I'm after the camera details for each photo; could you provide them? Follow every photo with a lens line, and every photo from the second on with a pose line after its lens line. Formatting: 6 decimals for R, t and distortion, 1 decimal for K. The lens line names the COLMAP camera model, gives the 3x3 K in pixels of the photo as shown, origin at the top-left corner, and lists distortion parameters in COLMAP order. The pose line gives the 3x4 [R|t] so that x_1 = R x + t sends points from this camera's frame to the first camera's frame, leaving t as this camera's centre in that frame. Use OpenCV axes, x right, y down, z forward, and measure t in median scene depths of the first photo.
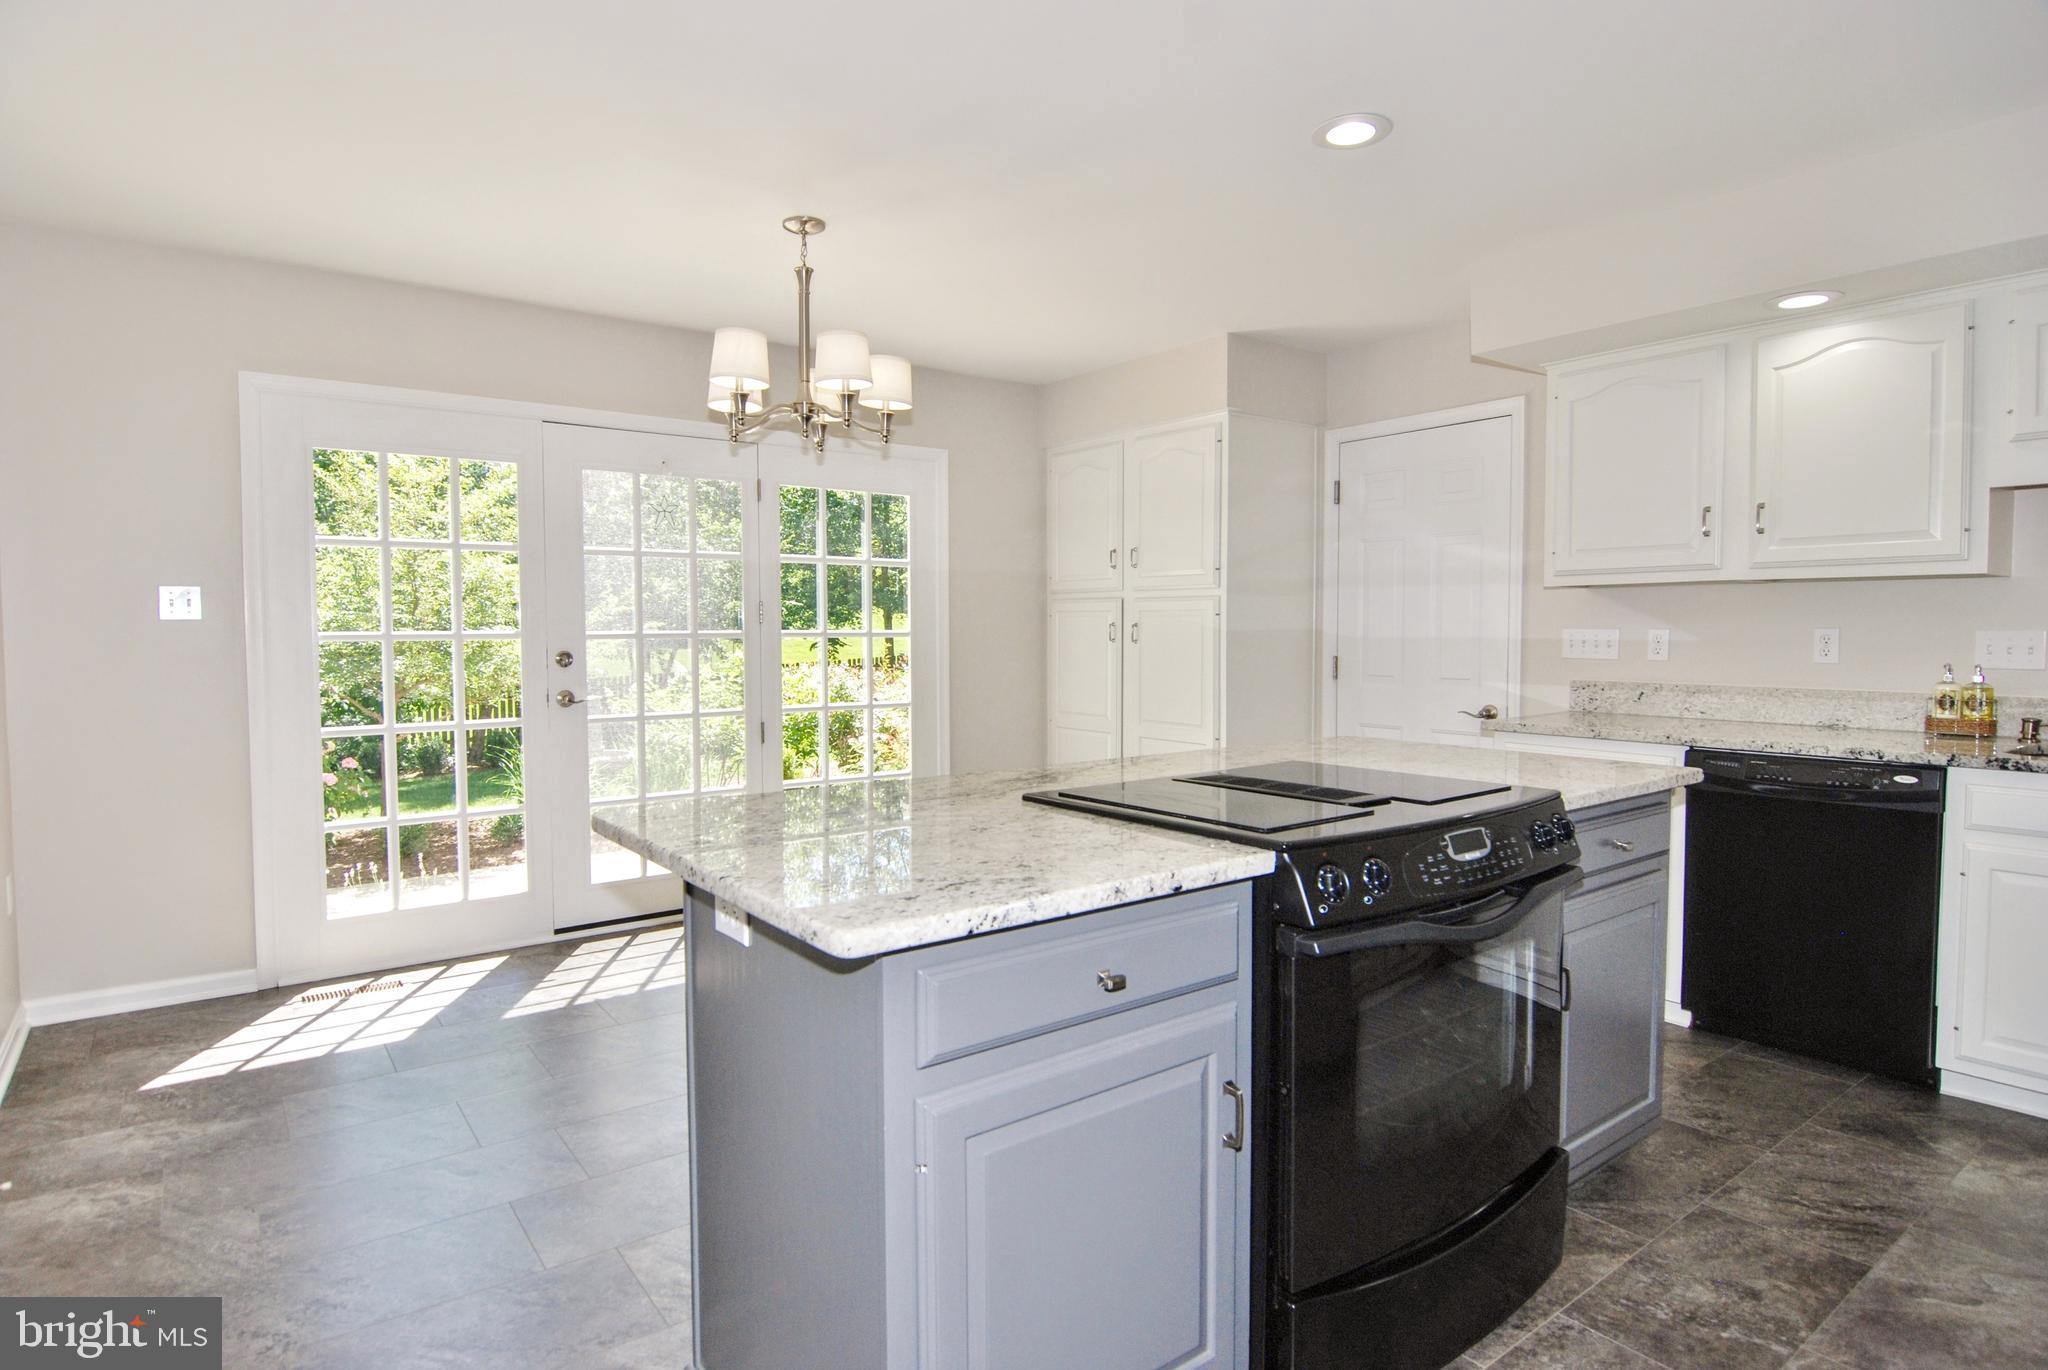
lens RADIAL K [[1098.2, 0, 1023.6], [0, 1098.2, 677.5], [0, 0, 1]] dist [-0.020040, -0.002287]
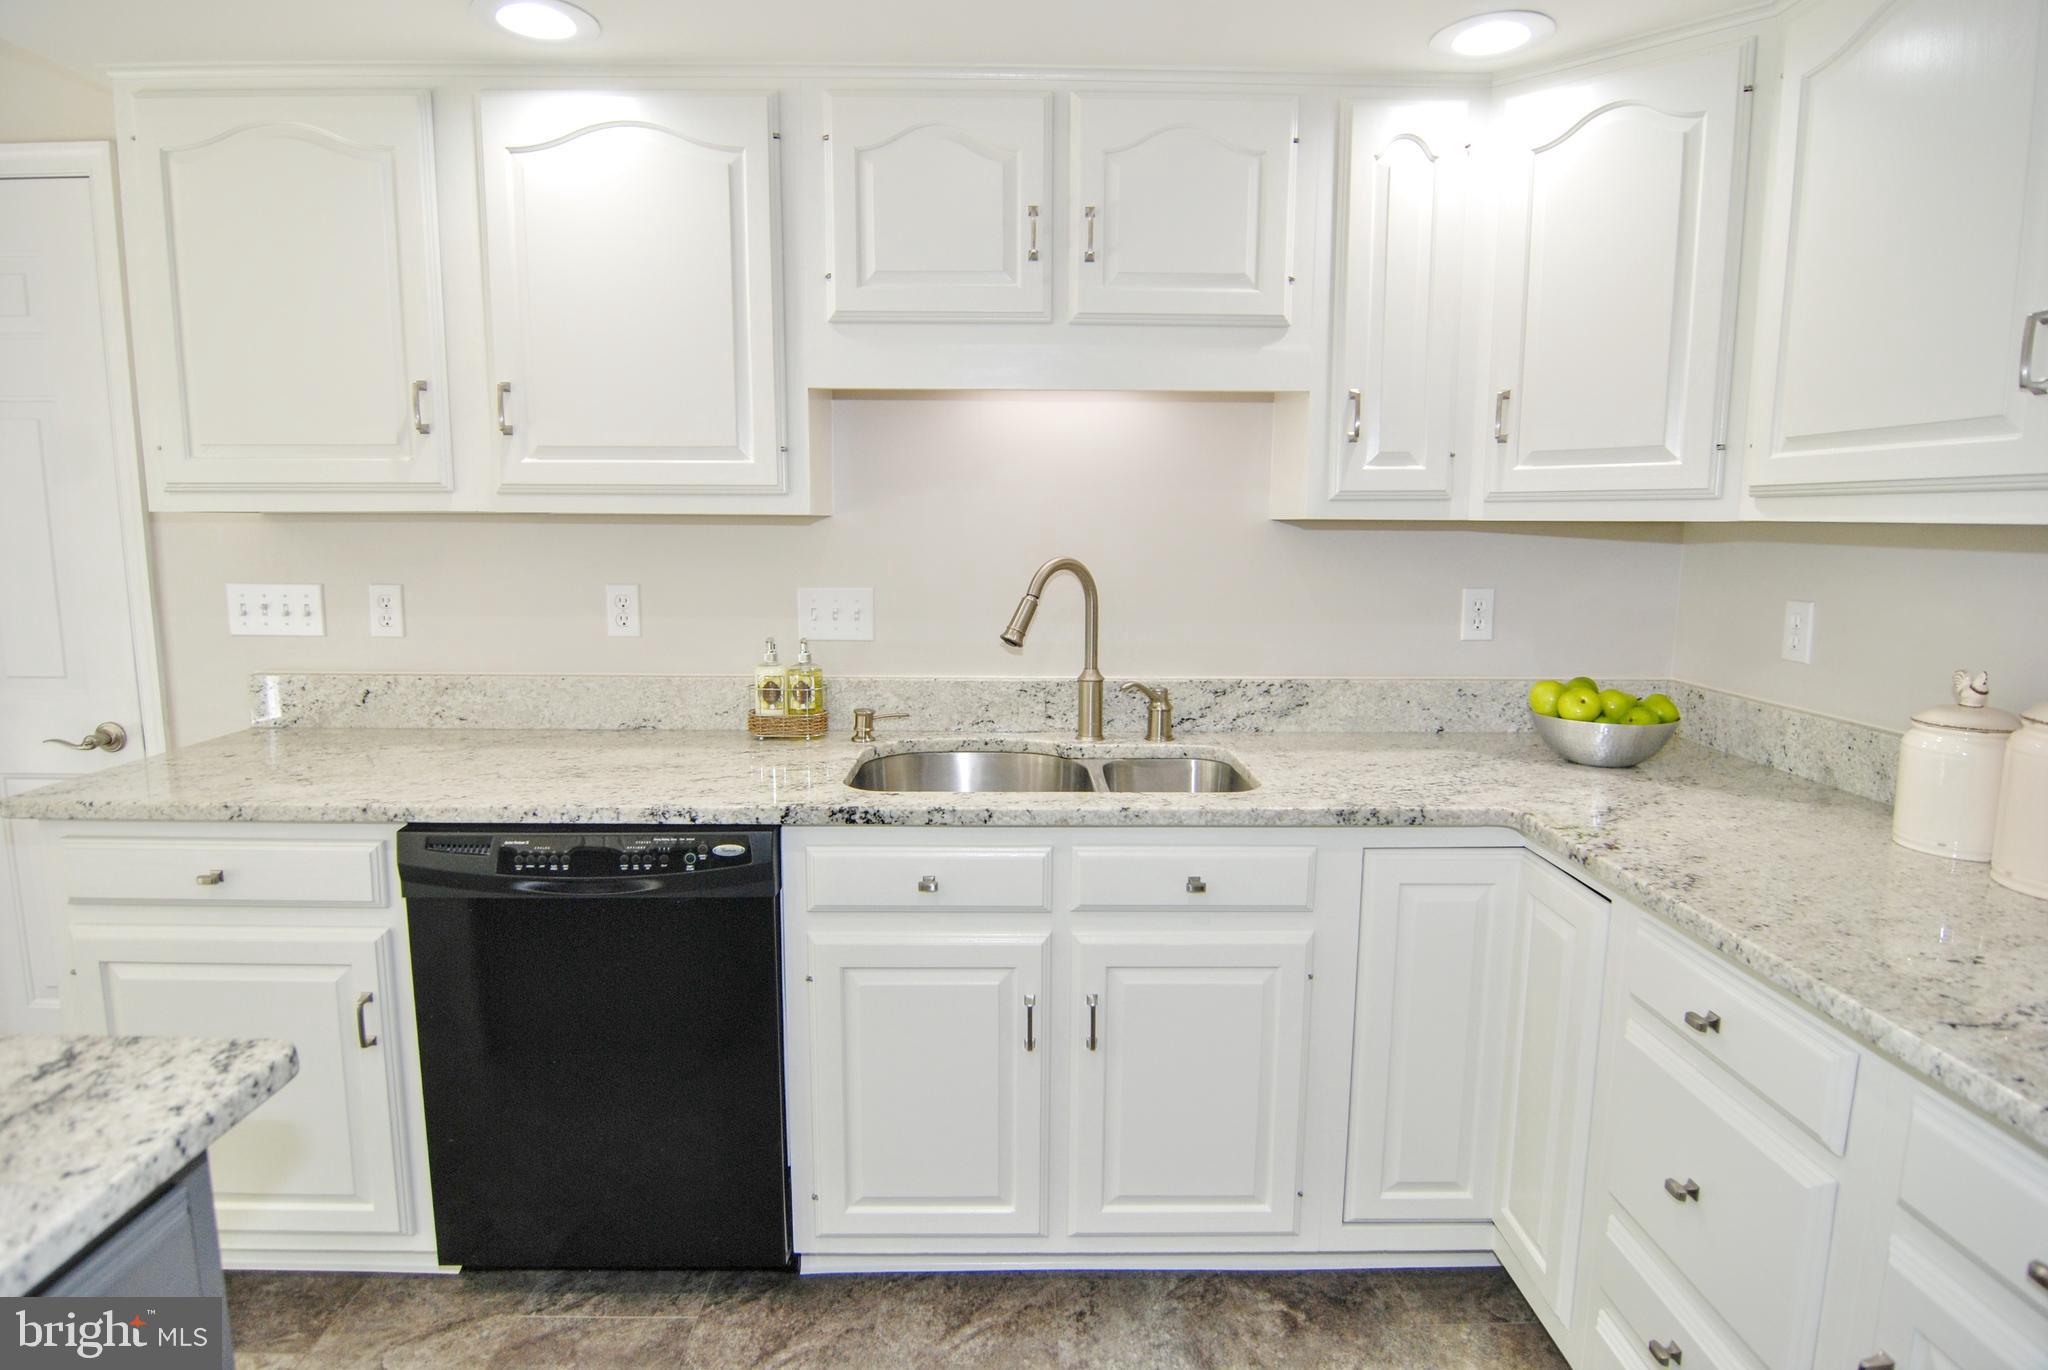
lens RADIAL K [[1098.2, 0, 1019.3], [0, 1098.2, 676.5], [0, 0, 1]] dist [-0.020040, -0.002287]
pose [[0.591100, -0.106739, 0.799505, 0.378612], [0.027731, 0.993309, 0.112111, -0.065324], [-0.806122, -0.044098, 0.590105, 0.448092]]
